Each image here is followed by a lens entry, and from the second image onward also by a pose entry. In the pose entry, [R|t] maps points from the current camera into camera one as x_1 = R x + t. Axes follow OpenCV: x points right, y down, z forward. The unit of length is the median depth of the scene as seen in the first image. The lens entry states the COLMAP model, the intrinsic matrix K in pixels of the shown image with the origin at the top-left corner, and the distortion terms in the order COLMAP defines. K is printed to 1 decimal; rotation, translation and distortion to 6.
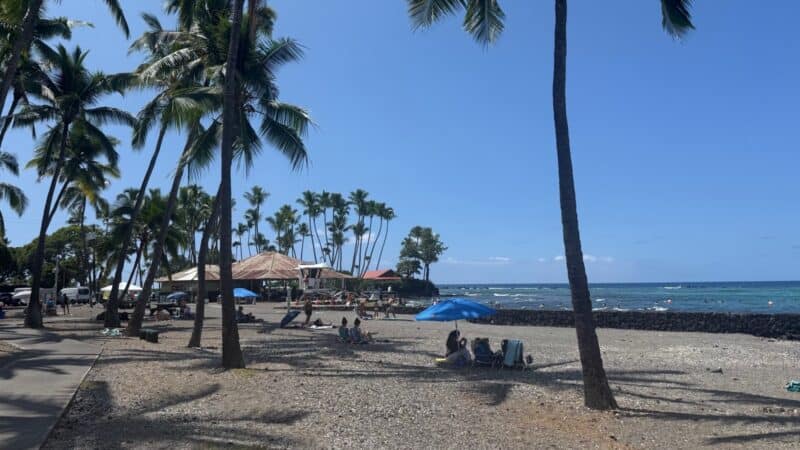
lens RADIAL K [[587.0, 0, 400.0], [0, 587.0, 225.0], [0, 0, 1]] dist [-0.006498, -0.008019]
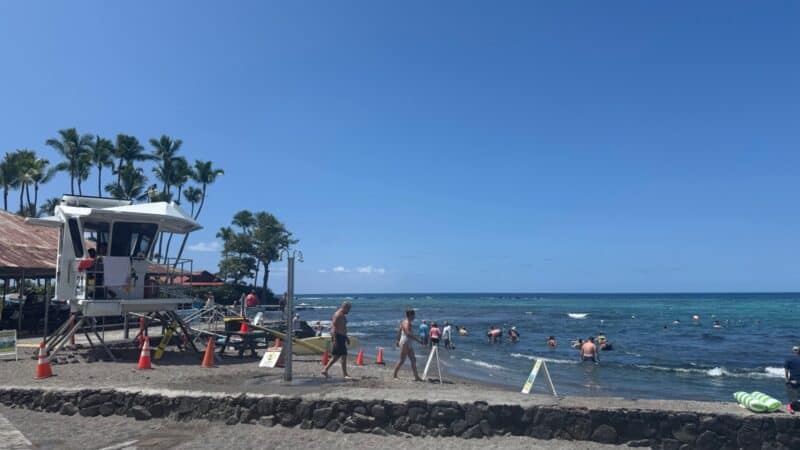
lens RADIAL K [[539.9, 0, 366.5], [0, 539.9, 254.4], [0, 0, 1]] dist [0.003051, -0.001435]
pose [[0.932474, 0.038578, 0.359170, -0.070190], [-0.046578, 0.998821, 0.013644, 0.042986], [-0.358221, -0.029452, 0.933172, 0.390028]]
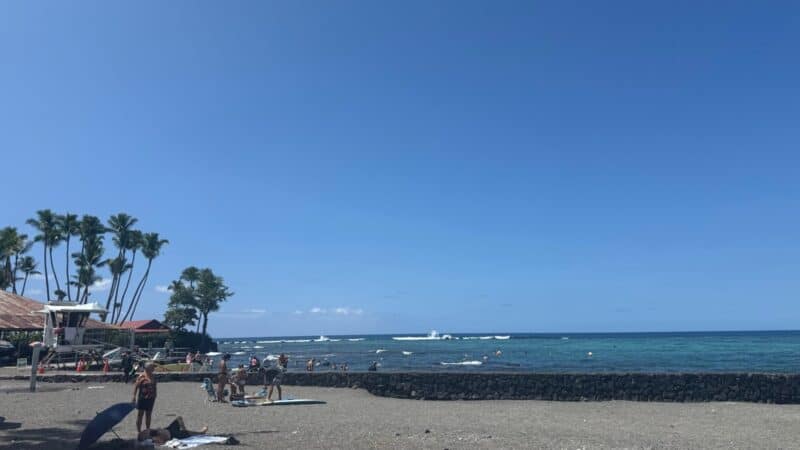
lens RADIAL K [[587.0, 0, 400.0], [0, 587.0, 225.0], [0, 0, 1]] dist [-0.006498, -0.008019]
pose [[0.909944, 0.077062, 0.407509, -0.049357], [-0.039237, 0.994174, -0.100389, 0.016660], [-0.412871, 0.075358, 0.907666, 0.149238]]
